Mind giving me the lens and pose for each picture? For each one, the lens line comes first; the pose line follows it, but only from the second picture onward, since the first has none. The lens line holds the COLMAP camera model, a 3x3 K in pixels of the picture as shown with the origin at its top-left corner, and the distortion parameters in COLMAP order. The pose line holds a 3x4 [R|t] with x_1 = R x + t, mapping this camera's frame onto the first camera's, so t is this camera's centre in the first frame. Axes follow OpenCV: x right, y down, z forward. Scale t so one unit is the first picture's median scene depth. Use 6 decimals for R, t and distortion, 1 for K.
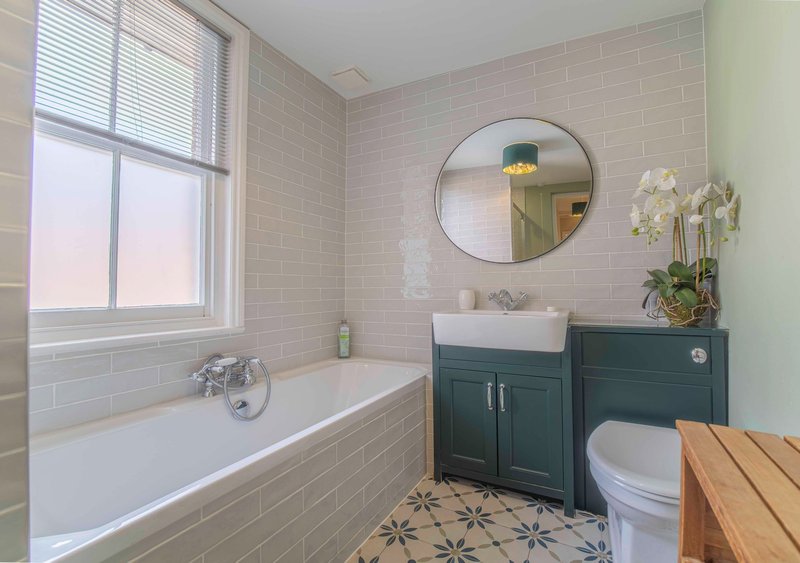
lens RADIAL K [[366.9, 0, 399.6], [0, 366.9, 277.4], [0, 0, 1]] dist [-0.011401, -0.000879]
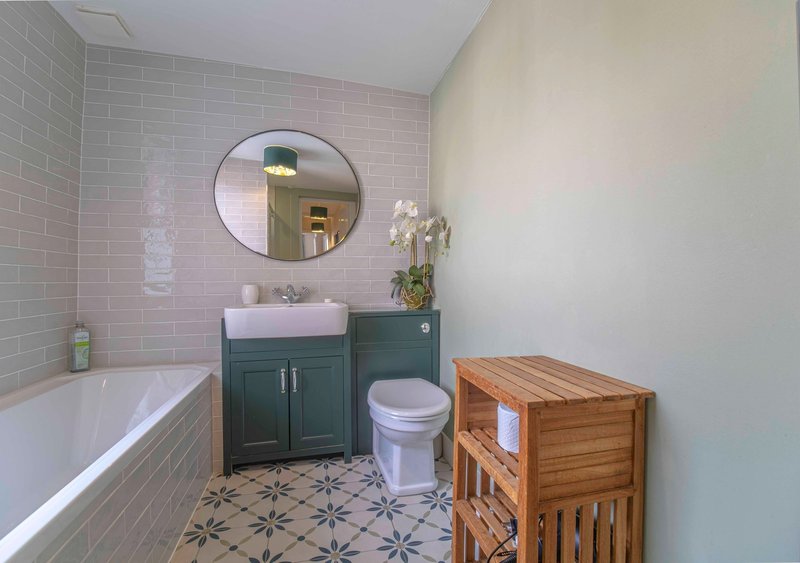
lens RADIAL K [[366.9, 0, 399.6], [0, 366.9, 277.4], [0, 0, 1]] dist [-0.011401, -0.000879]
pose [[0.745541, 0.011209, 0.666365, -0.234609], [-0.021759, 0.999735, 0.007528, -0.004690], [-0.666104, -0.020112, 0.745588, -0.054428]]
